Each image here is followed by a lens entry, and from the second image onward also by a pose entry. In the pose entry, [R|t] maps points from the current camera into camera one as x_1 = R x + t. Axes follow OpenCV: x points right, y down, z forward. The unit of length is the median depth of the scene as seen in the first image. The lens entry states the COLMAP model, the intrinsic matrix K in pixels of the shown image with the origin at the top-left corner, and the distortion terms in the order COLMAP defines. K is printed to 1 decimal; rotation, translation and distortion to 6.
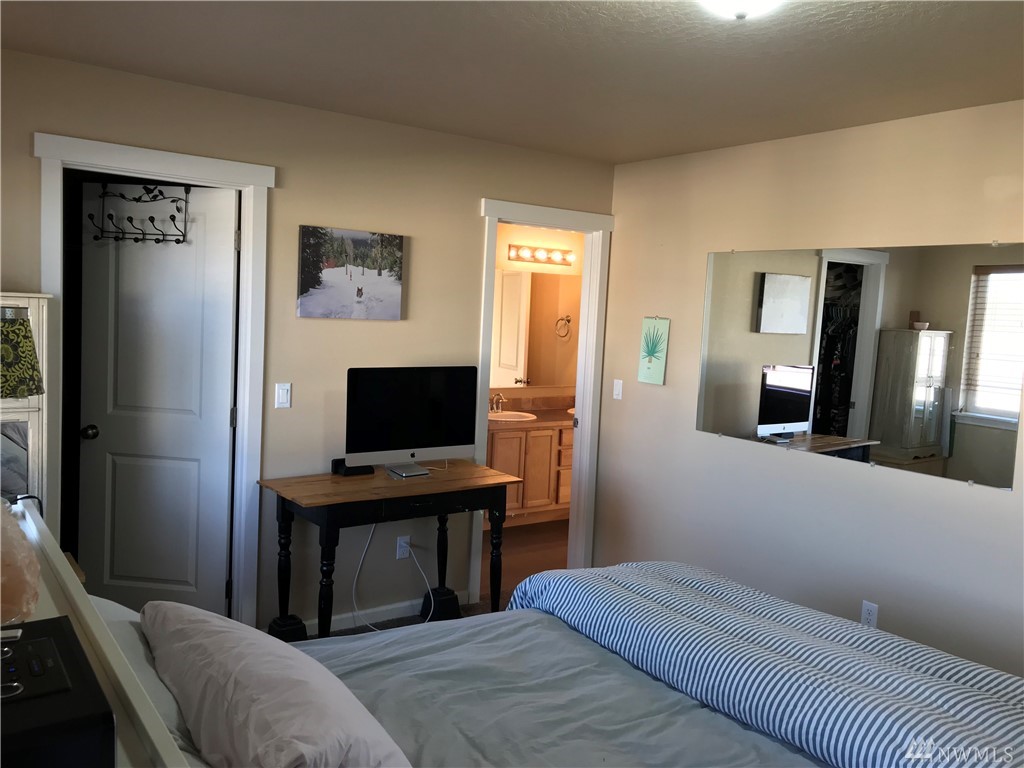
lens RADIAL K [[838.6, 0, 514.4], [0, 838.6, 388.7], [0, 0, 1]] dist [0.049978, -0.028068]
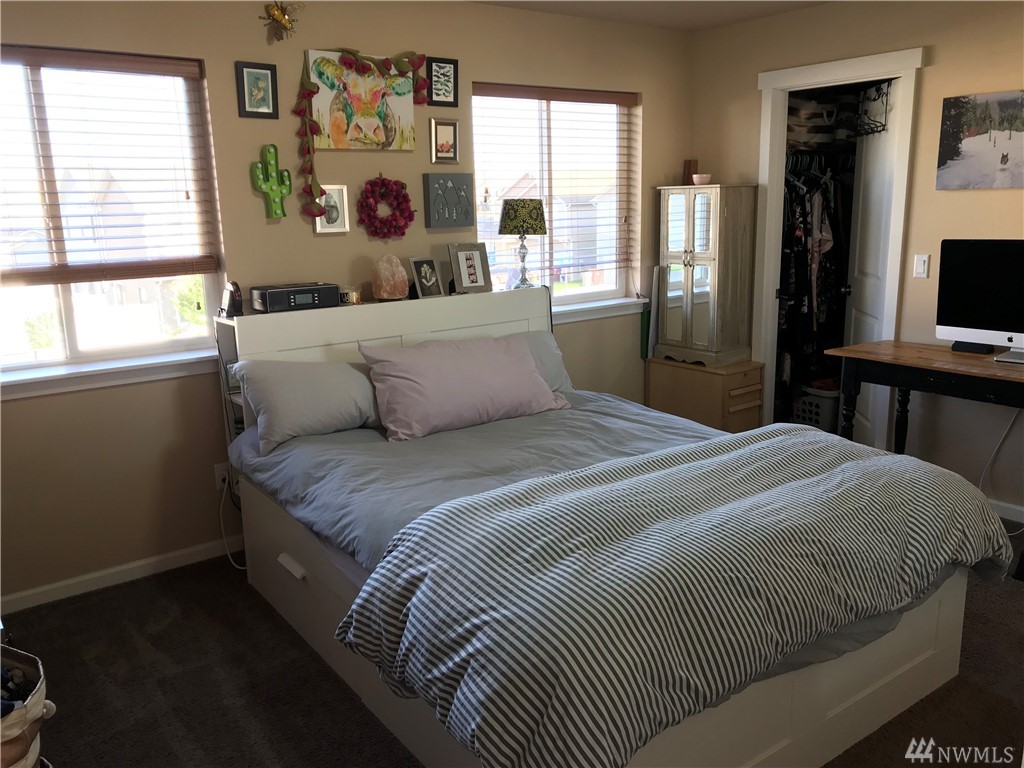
lens RADIAL K [[838.6, 0, 514.1], [0, 838.6, 378.0], [0, 0, 1]] dist [0.049978, -0.028068]
pose [[0.038275, 0.162172, -0.986020, 0.789845], [-0.078288, 0.984197, 0.158833, 0.017416], [0.996196, 0.071114, 0.050366, 0.442584]]
